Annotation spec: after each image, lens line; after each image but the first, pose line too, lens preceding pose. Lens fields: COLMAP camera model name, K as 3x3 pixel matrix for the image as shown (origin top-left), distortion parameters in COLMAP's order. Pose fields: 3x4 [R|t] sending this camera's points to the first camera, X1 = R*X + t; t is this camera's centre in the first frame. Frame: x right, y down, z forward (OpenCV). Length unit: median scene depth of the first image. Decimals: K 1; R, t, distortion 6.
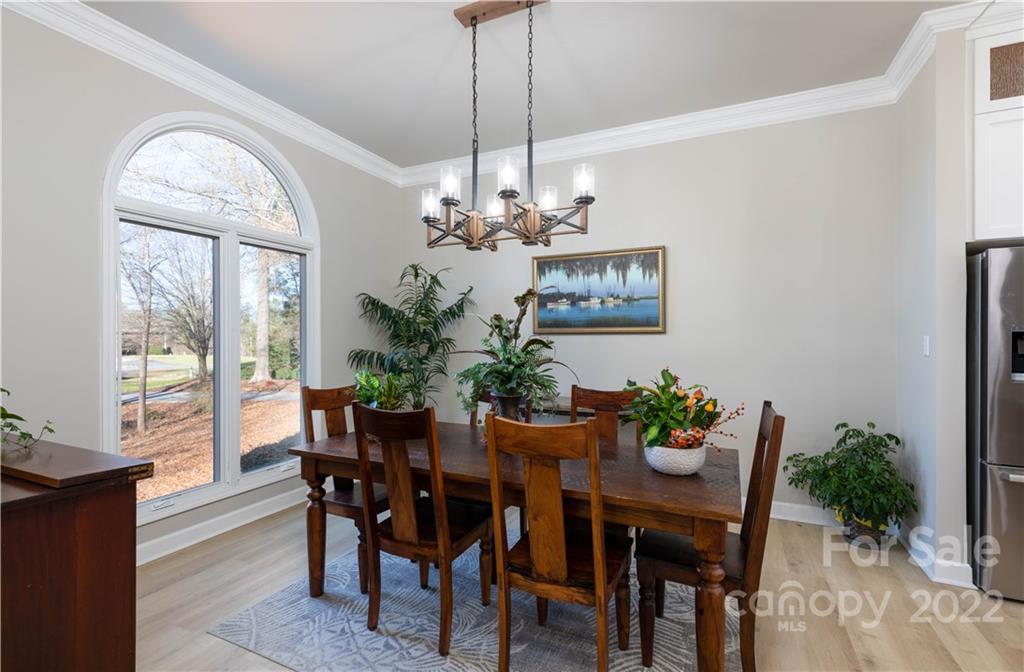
lens RADIAL K [[473.2, 0, 505.7], [0, 473.2, 337.3], [0, 0, 1]] dist [-0.001580, -0.000352]
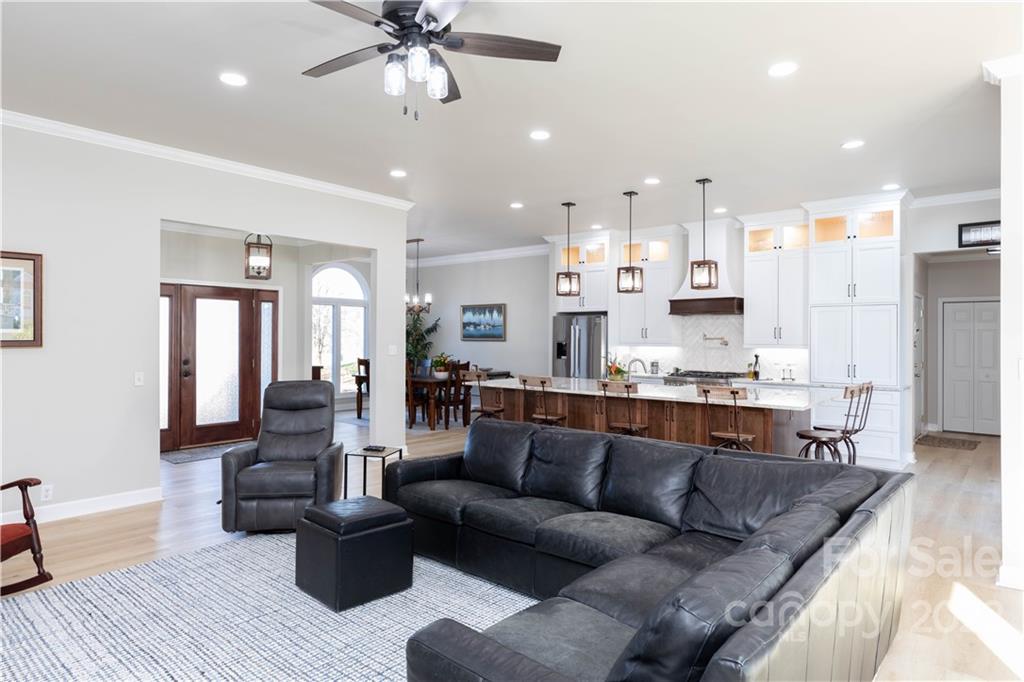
lens RADIAL K [[600.4, 0, 505.5], [0, 600.4, 341.5], [0, 0, 1]] dist [-0.036802, 0.000652]
pose [[0.964376, 0.010818, -0.264314, 1.056690], [-0.007461, 0.999878, 0.013702, -0.044548], [0.264430, -0.011242, 0.964339, -1.740053]]
